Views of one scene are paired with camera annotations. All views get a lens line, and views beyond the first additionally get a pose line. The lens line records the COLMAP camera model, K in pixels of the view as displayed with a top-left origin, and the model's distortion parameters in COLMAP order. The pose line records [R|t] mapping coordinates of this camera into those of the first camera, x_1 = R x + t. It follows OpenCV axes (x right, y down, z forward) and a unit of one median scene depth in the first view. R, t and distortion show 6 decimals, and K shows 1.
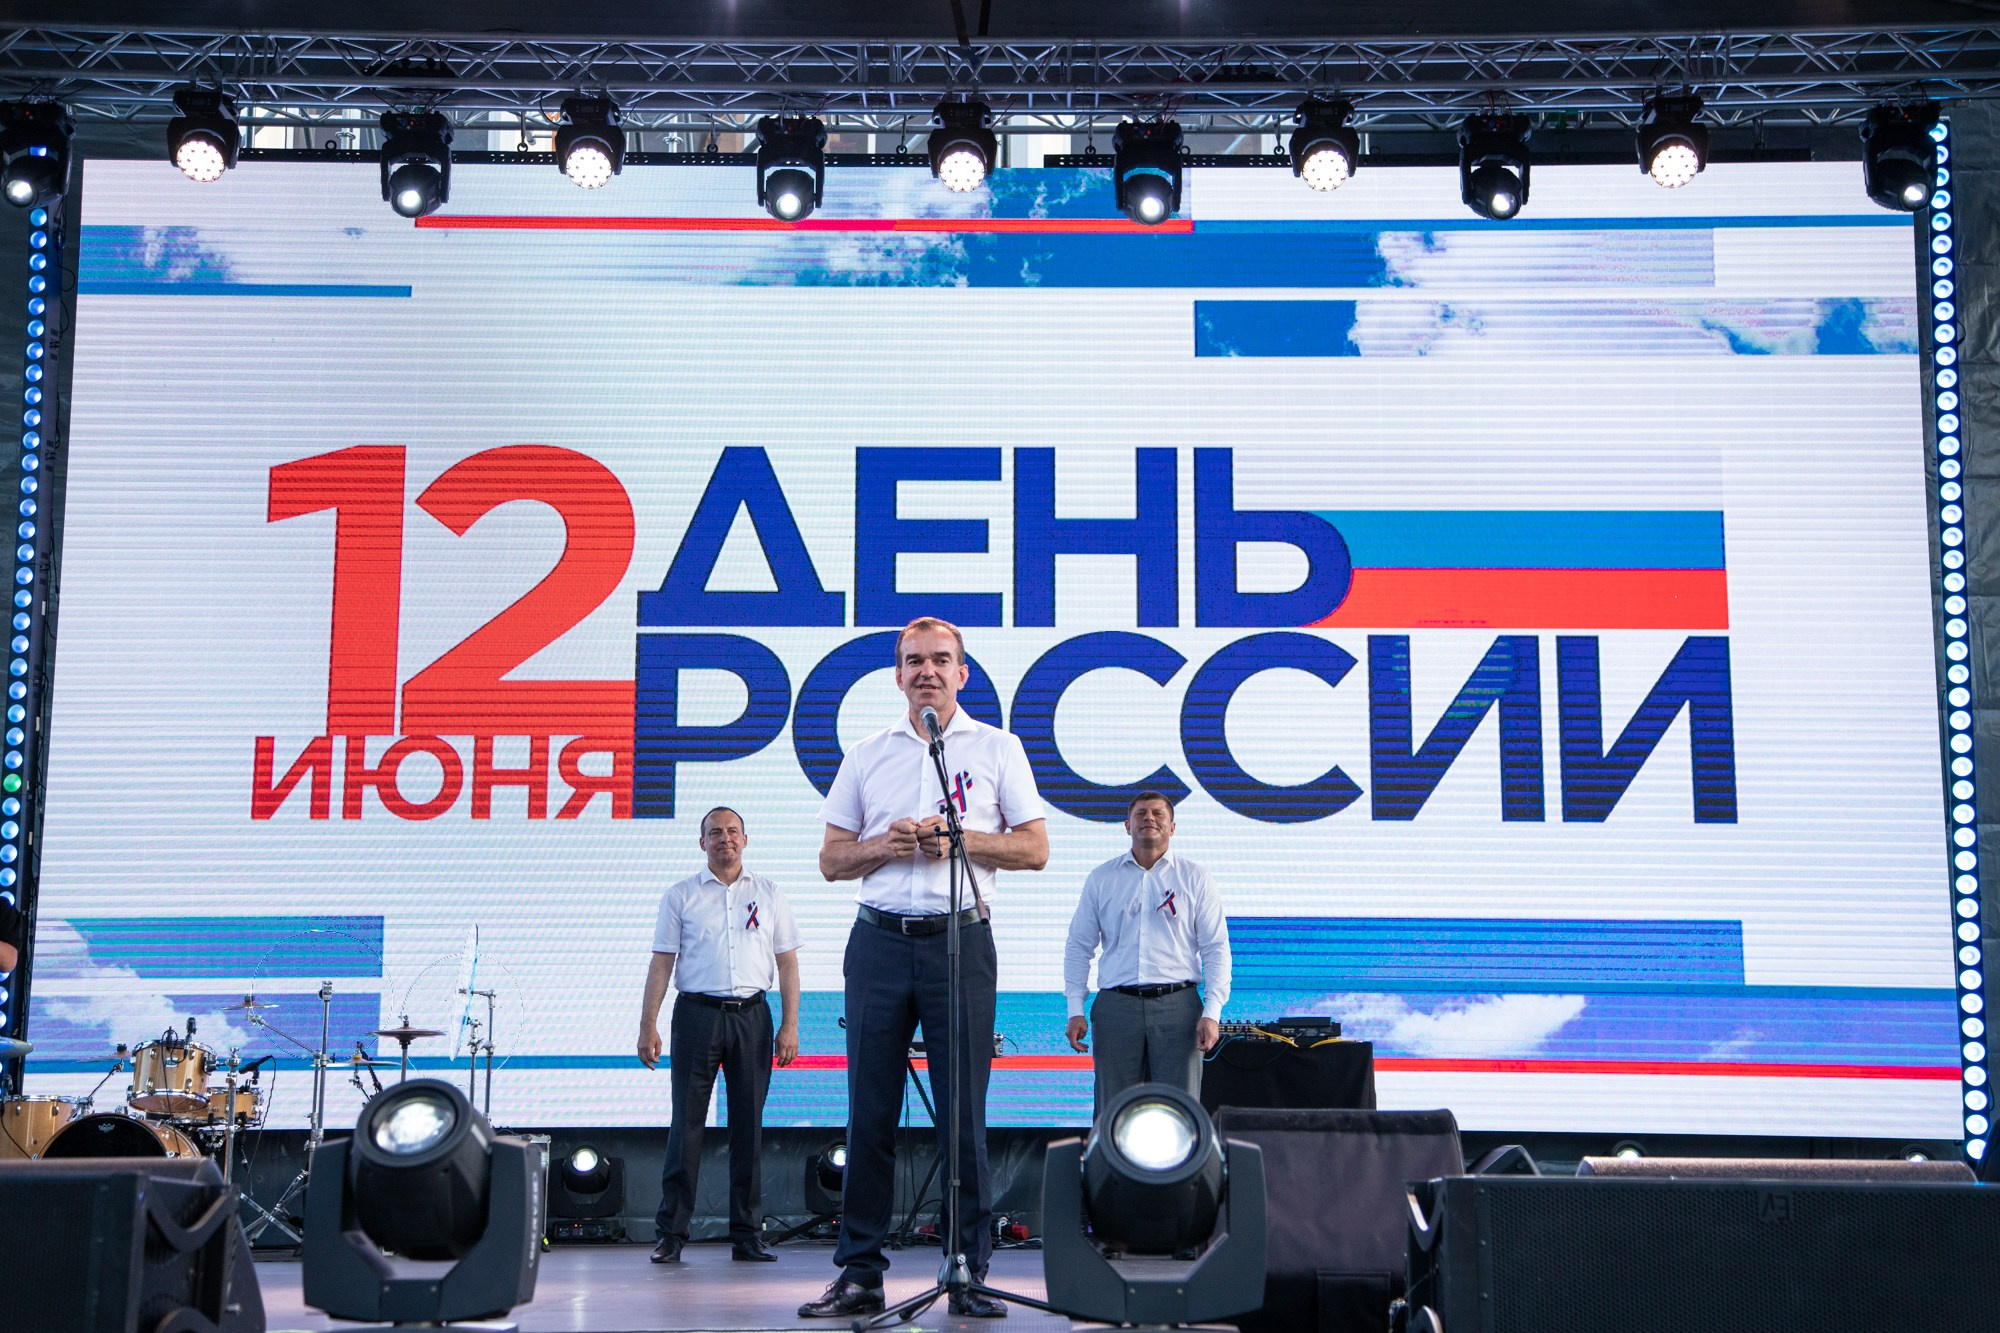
lens RADIAL K [[2976.9, 0, 990.6], [0, 2976.9, 665.0], [0, 0, 1]] dist [0.202267, 0.016978]
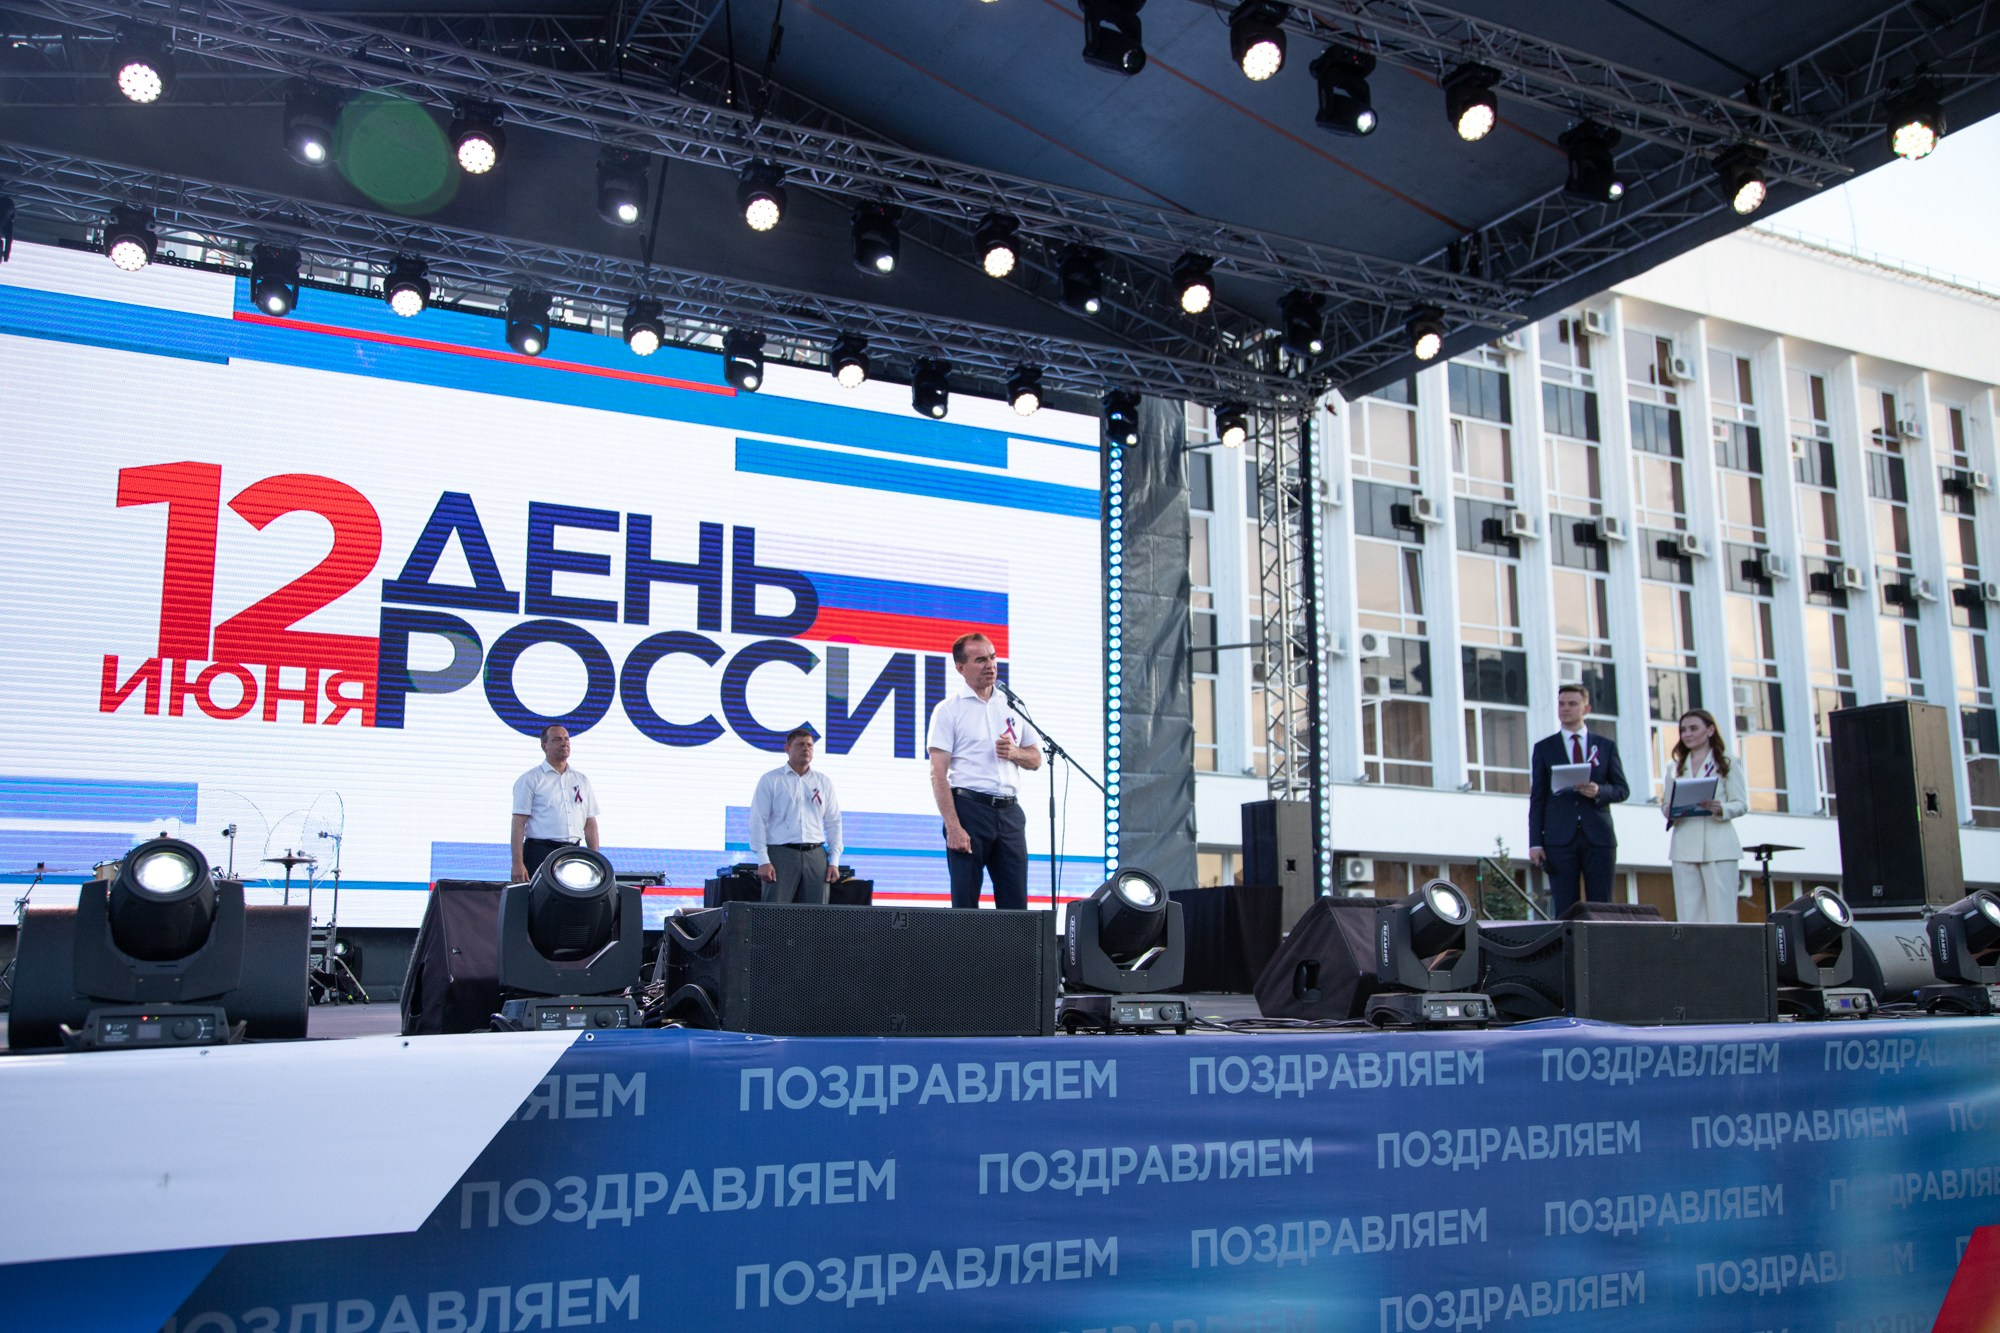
lens RADIAL K [[1853.6, 0, 1045.4], [0, 1853.6, 694.1], [0, 0, 1]] dist [-0.012766, 0.028875]
pose [[0.872666, 0.068095, 0.483547, -0.278681], [-0.074623, 0.997195, -0.005756, 0.014283], [-0.482582, -0.031061, 0.875300, 0.007341]]
